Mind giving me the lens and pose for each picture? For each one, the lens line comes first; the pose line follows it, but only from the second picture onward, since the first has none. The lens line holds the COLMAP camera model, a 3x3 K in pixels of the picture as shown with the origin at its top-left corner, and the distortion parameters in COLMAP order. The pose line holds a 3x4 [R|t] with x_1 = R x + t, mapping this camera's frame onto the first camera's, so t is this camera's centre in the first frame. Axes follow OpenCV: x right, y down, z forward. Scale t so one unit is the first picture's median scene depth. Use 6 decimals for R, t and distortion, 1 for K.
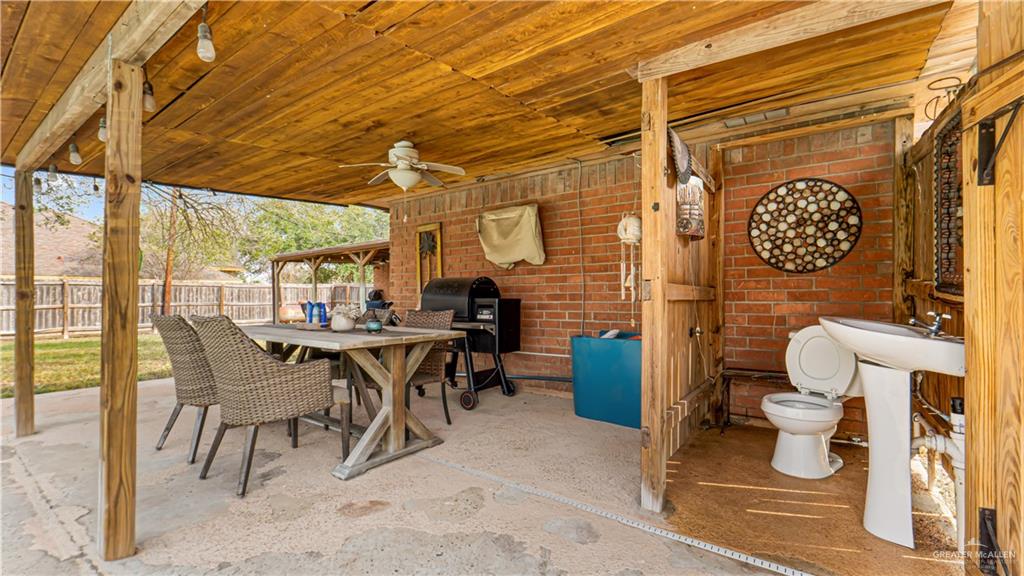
lens RADIAL K [[433.5, 0, 511.0], [0, 433.5, 295.8], [0, 0, 1]] dist [-0.004840, -0.001756]
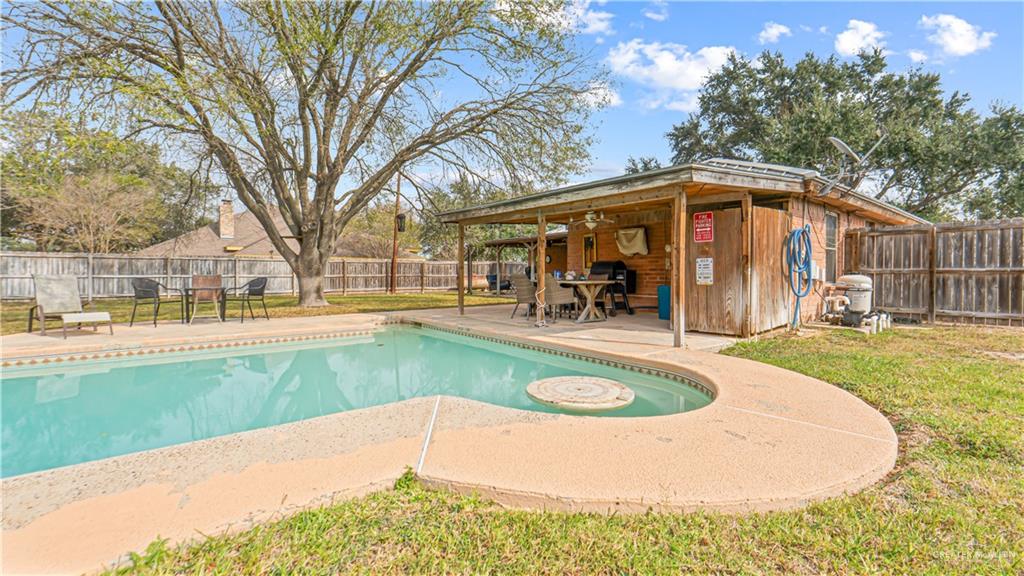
lens RADIAL K [[433.5, 0, 508.5], [0, 433.5, 275.4], [0, 0, 1]] dist [-0.004840, -0.001756]
pose [[0.962791, 0.008300, -0.270121, -0.007671], [-0.006557, 0.999951, 0.007352, 0.019887], [0.270169, -0.005307, 0.962798, -1.263489]]
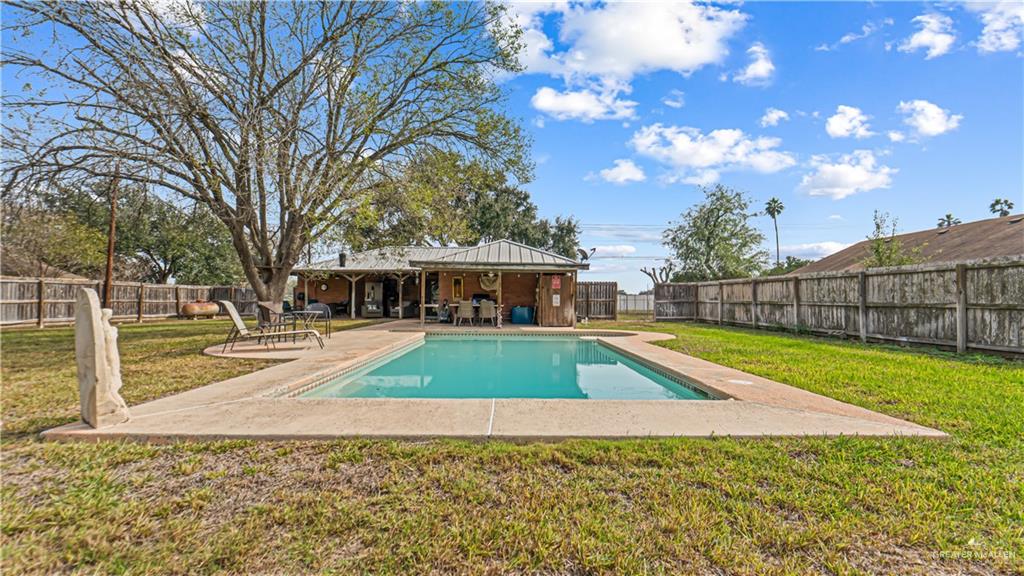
lens RADIAL K [[433.5, 0, 511.1], [0, 433.5, 288.4], [0, 0, 1]] dist [-0.004840, -0.001756]
pose [[0.806126, 0.028622, 0.591052, -2.174241], [-0.012787, 0.999439, -0.030958, 0.028021], [-0.591606, 0.017398, 0.806039, -2.290766]]
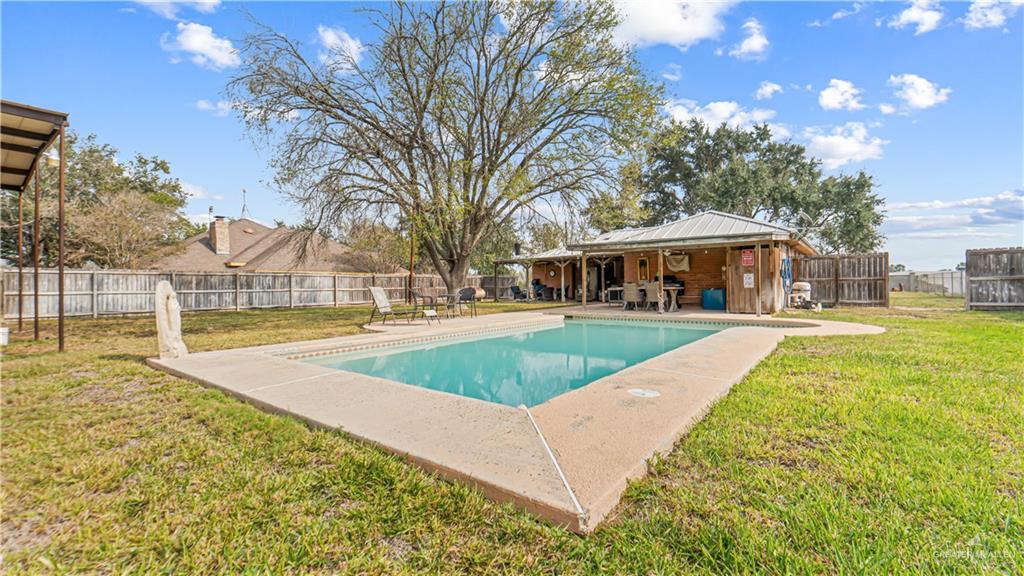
lens RADIAL K [[433.5, 0, 507.6], [0, 433.5, 280.8], [0, 0, 1]] dist [-0.004840, -0.001756]
pose [[0.999015, -0.005470, -0.044033, -1.223214], [0.005048, 0.999940, -0.009685, 0.032392], [0.044083, 0.009453, 0.998983, -2.554870]]
